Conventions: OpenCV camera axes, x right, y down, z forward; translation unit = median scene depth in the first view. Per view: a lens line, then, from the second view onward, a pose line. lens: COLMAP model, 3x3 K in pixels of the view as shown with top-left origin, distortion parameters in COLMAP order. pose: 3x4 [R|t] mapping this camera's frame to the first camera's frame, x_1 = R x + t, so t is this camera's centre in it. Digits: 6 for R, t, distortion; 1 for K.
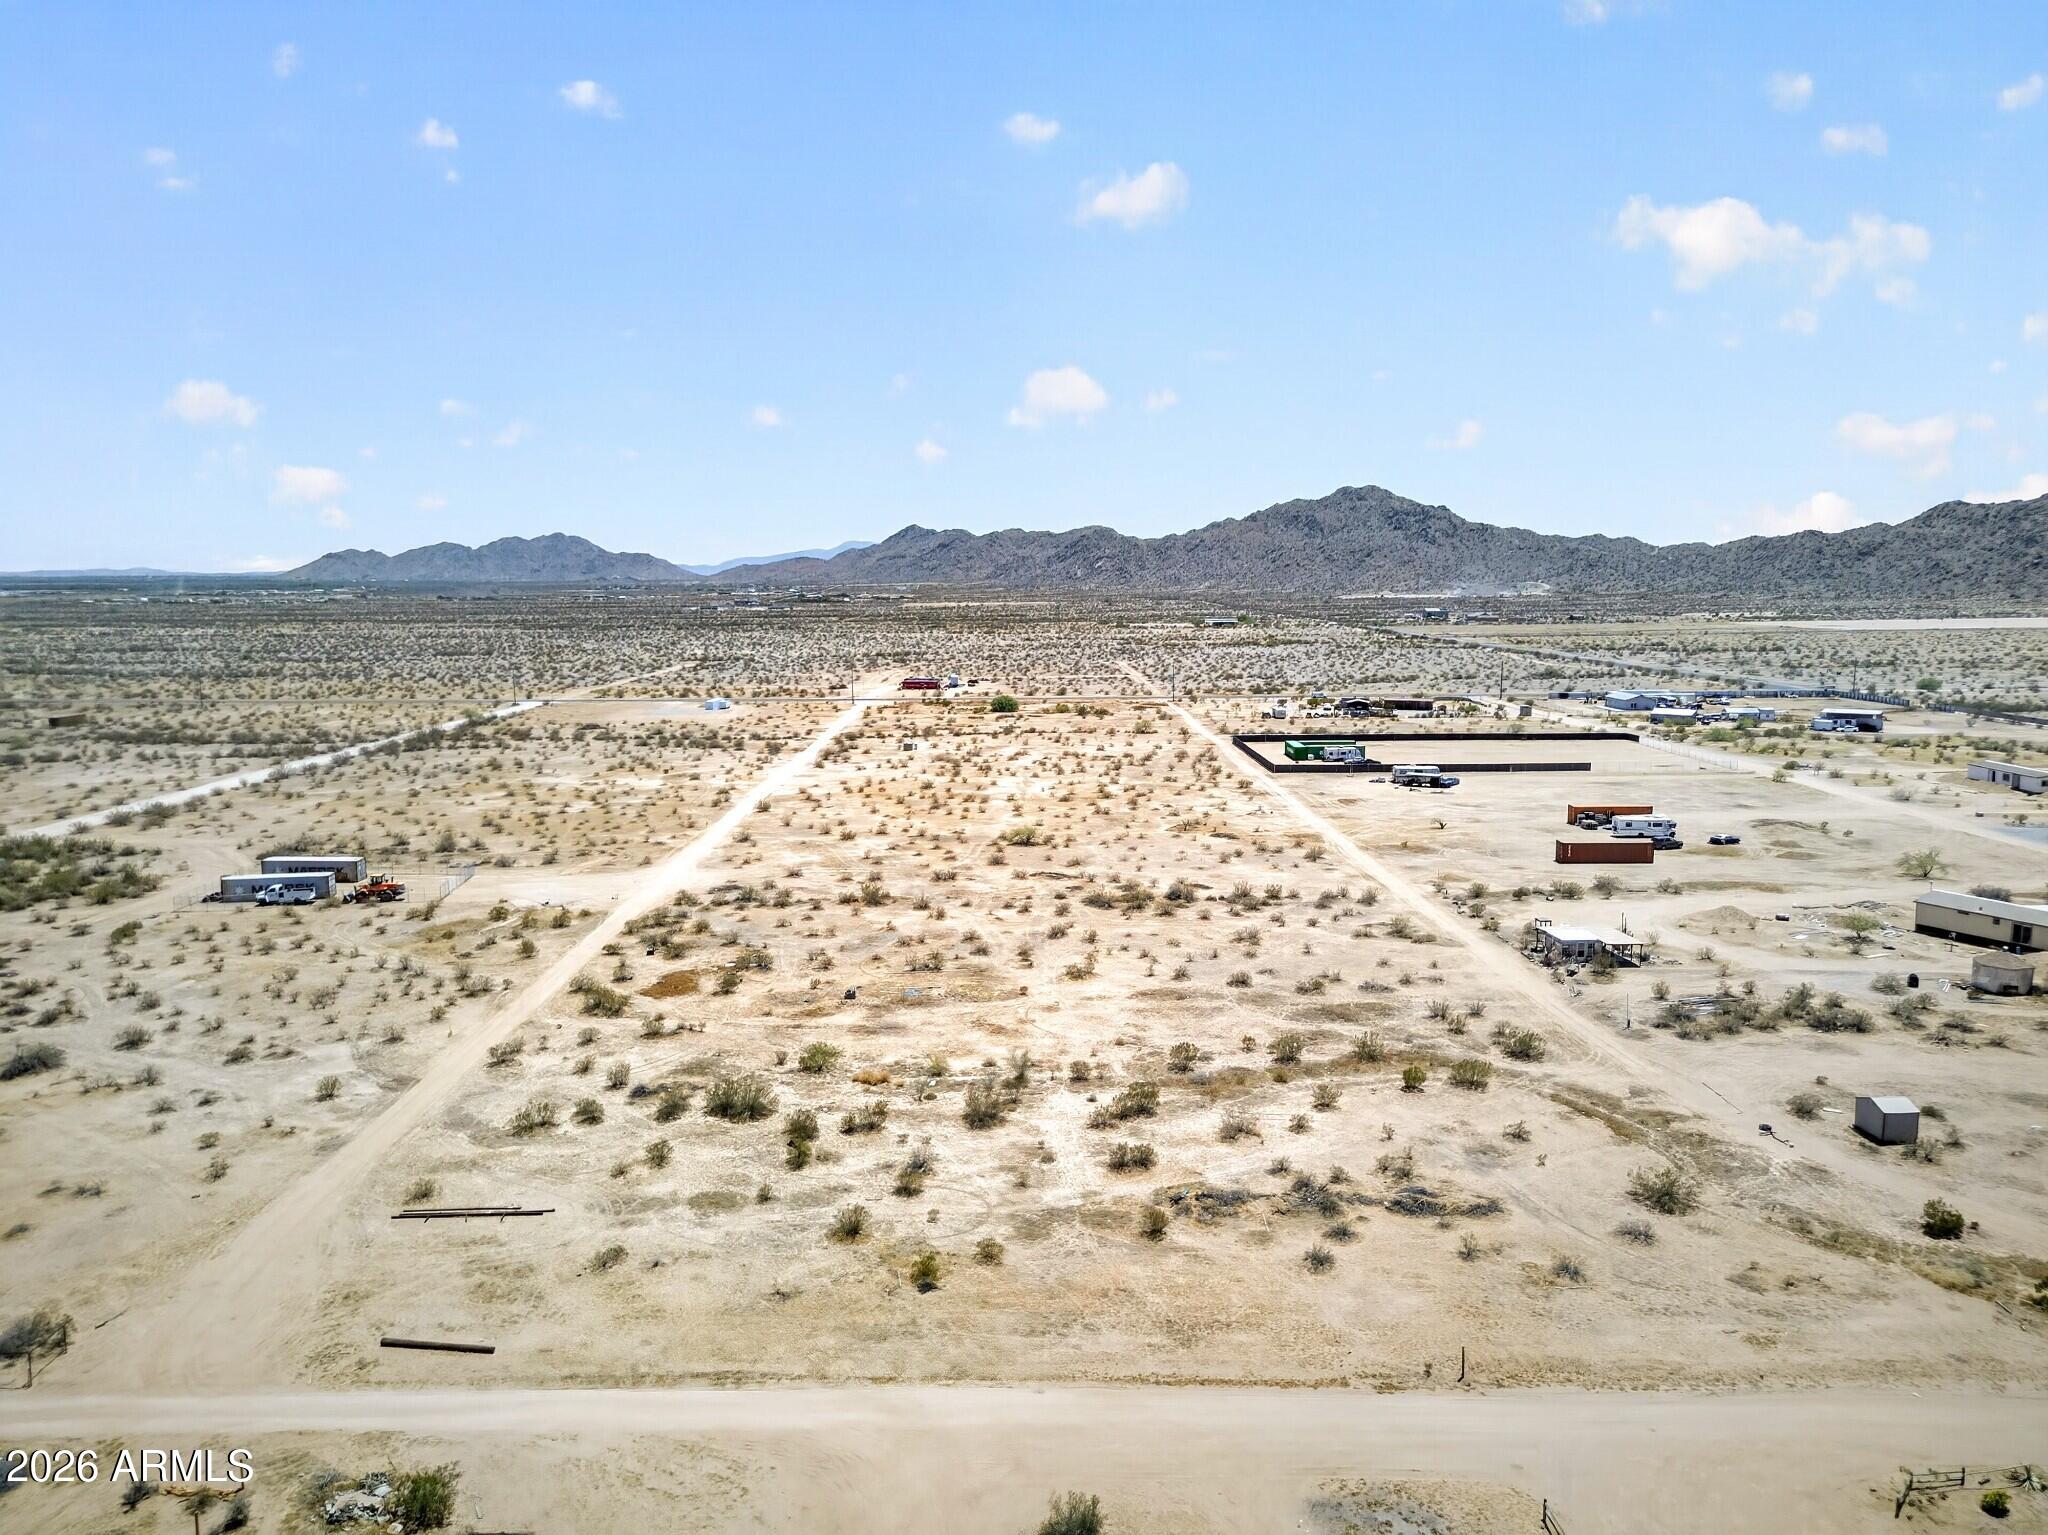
lens RADIAL K [[1474.9, 0, 1020.5], [0, 1474.9, 766.3], [0, 0, 1]] dist [0.052793, -0.055040]
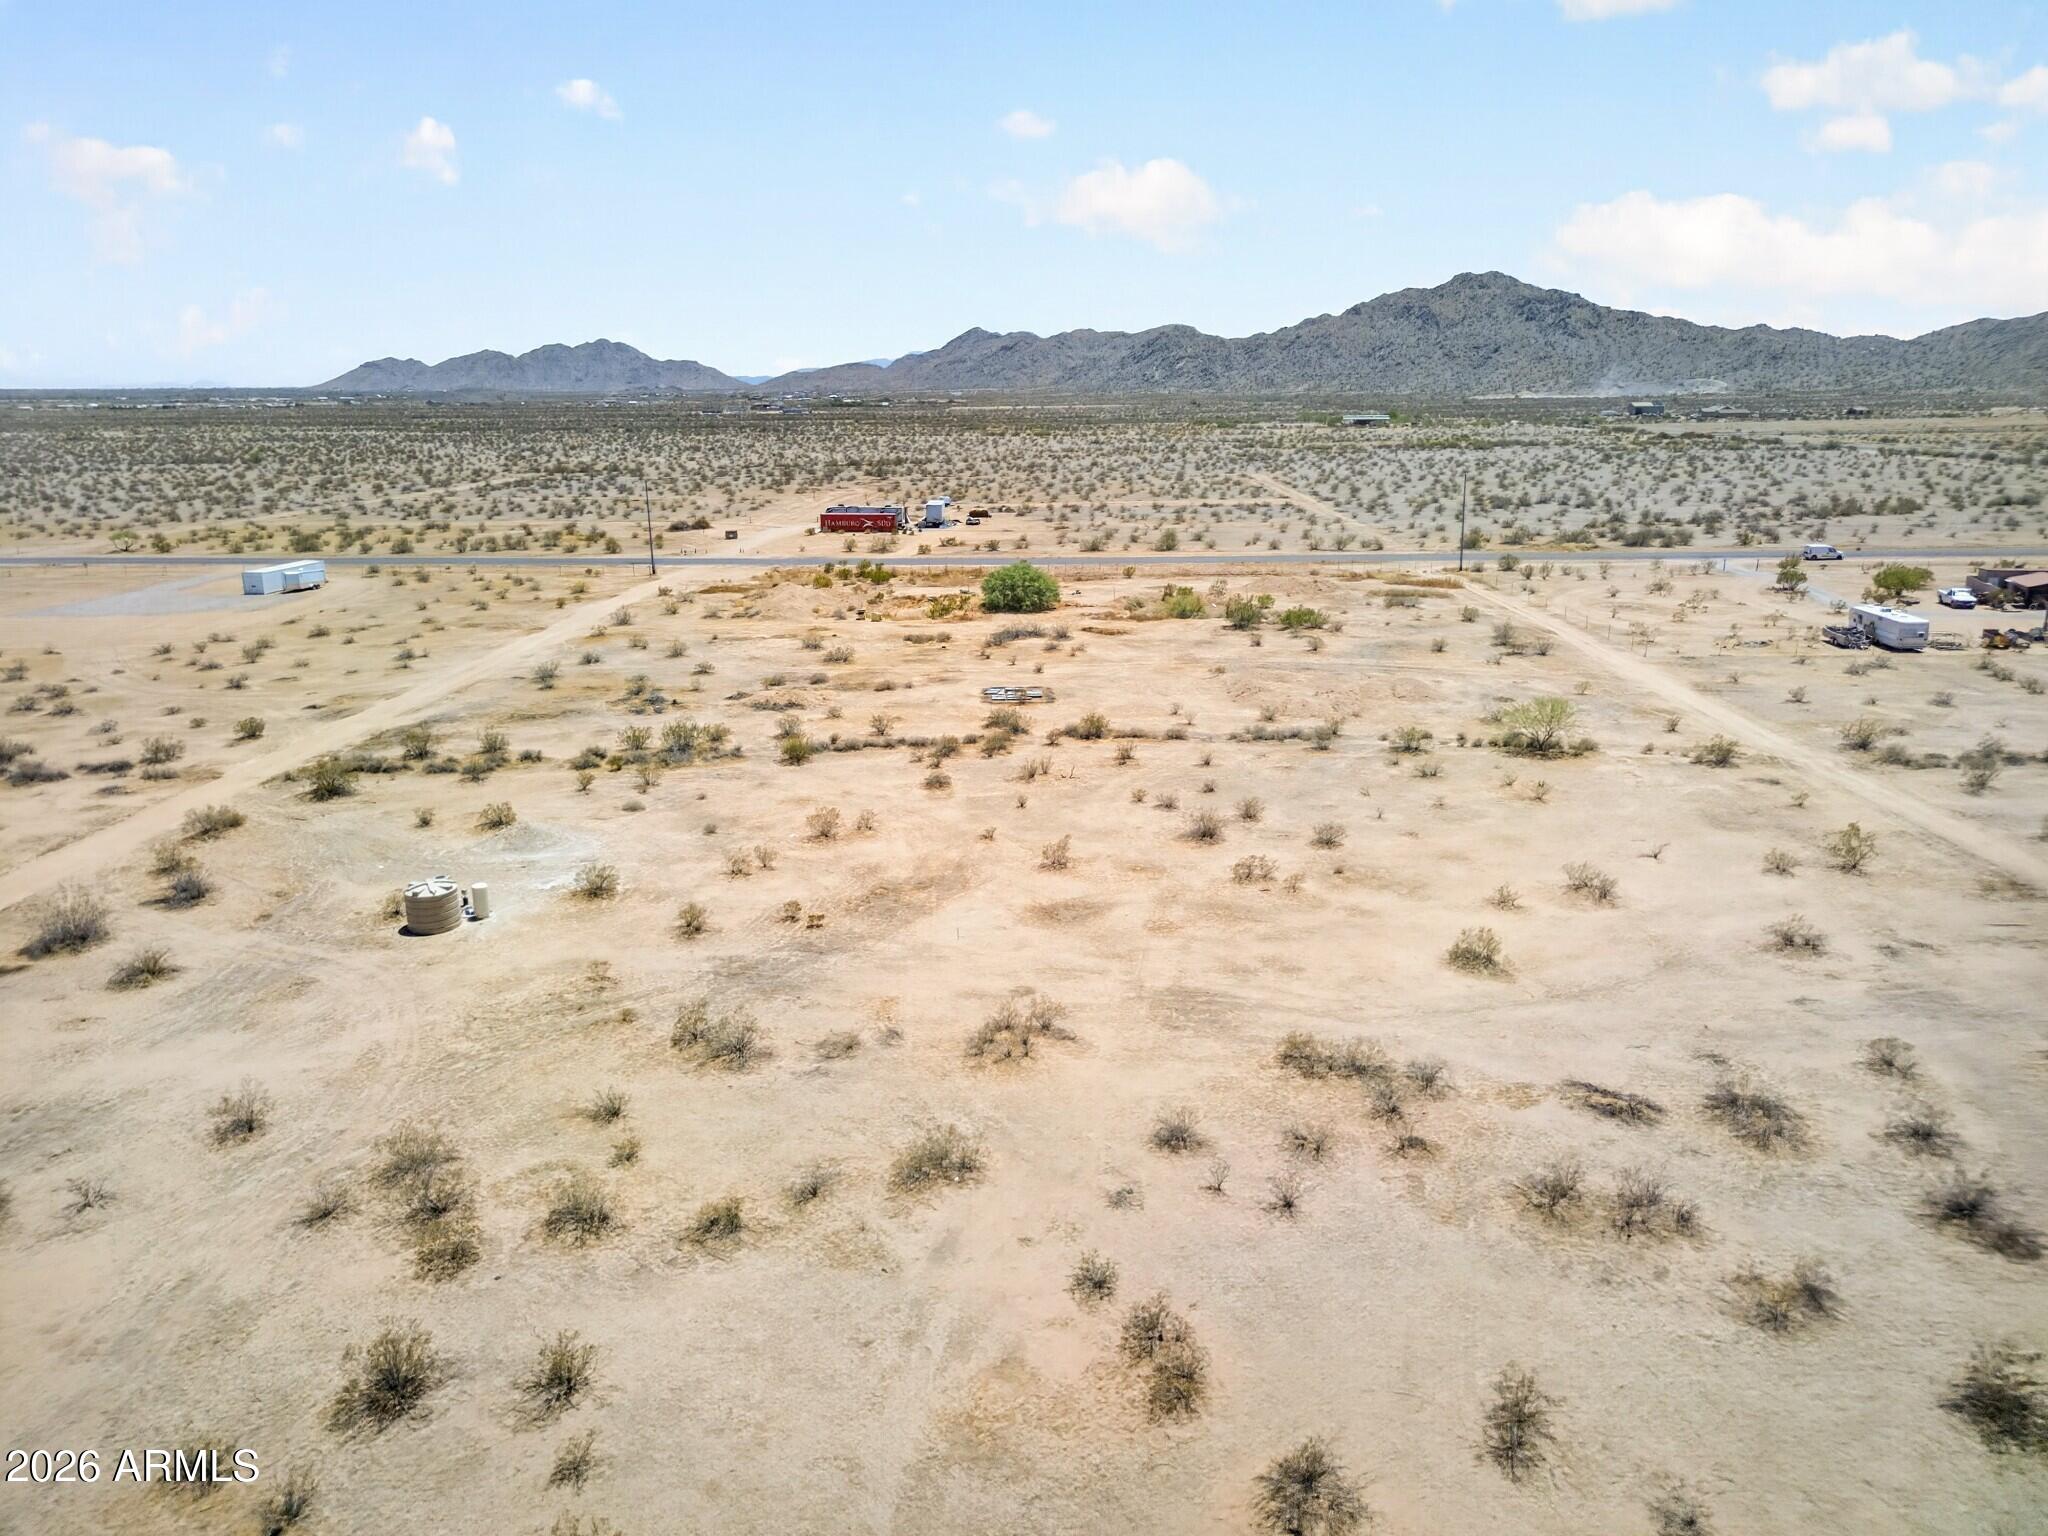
lens RADIAL K [[1474.9, 0, 1008.5], [0, 1474.9, 765.5], [0, 0, 1]] dist [0.052793, -0.055040]
pose [[0.998498, 0.009026, -0.054042, 0.007943], [-0.002433, 0.992670, 0.120831, -0.053915], [0.054737, -0.120518, 0.991201, 0.800539]]
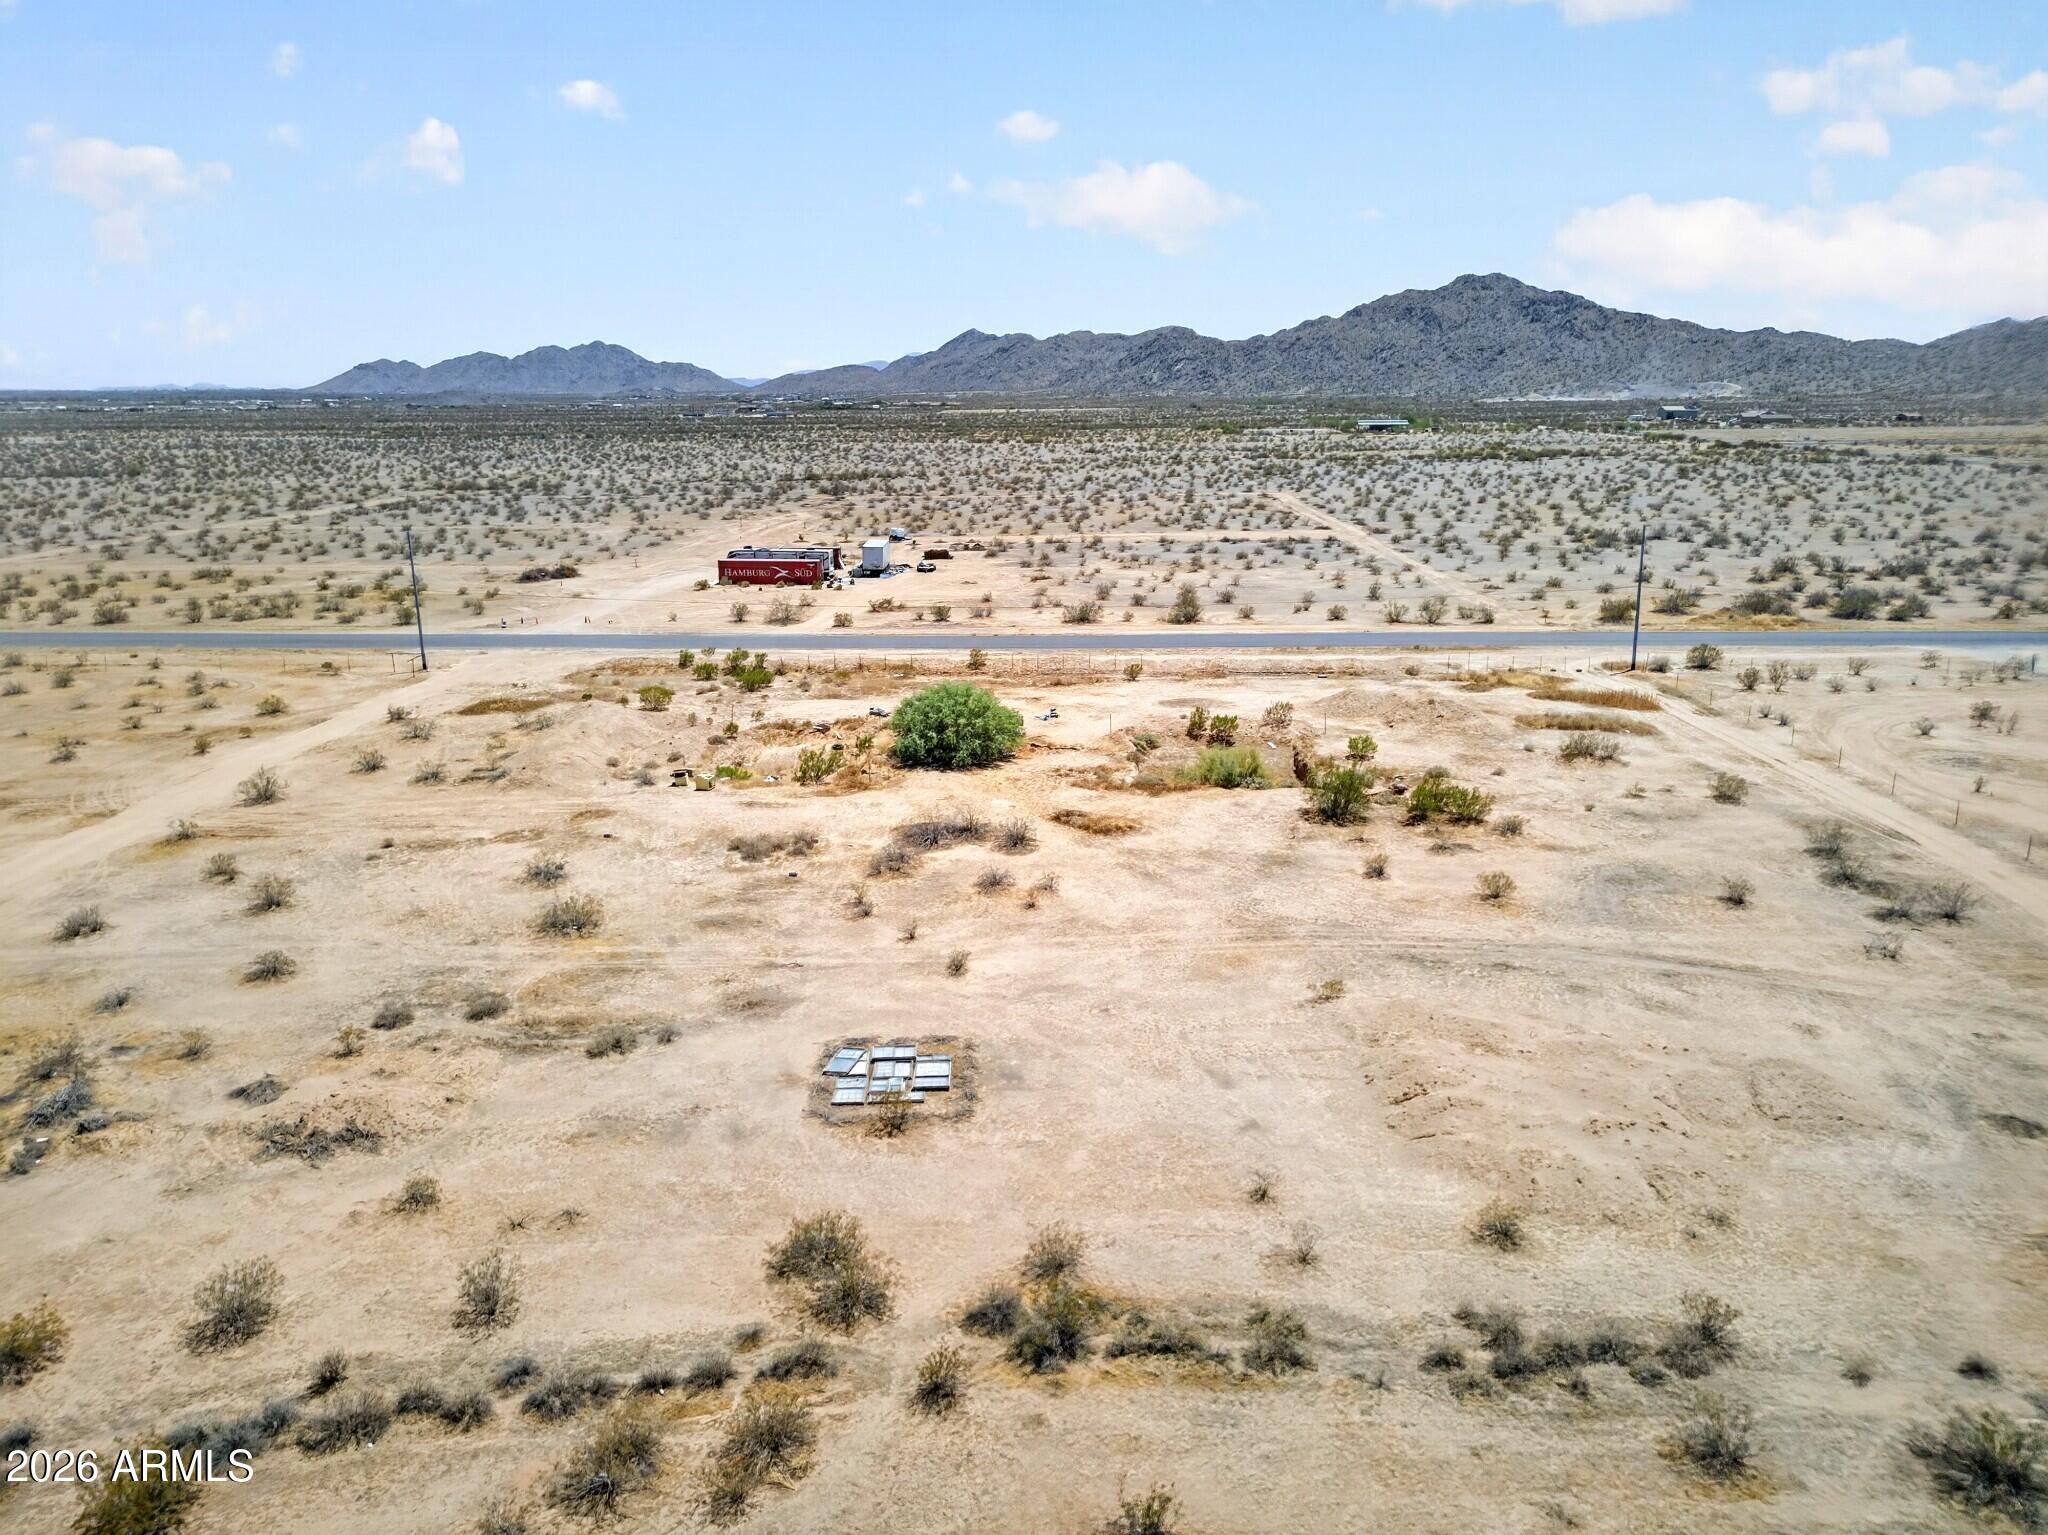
lens RADIAL K [[1474.9, 0, 1005.9], [0, 1474.9, 734.0], [0, 0, 1]] dist [0.052793, -0.055040]
pose [[0.998486, 0.008913, -0.054286, 0.010841], [-0.003460, 0.995009, 0.099721, -0.078815], [0.054904, -0.099382, 0.993533, 0.984756]]
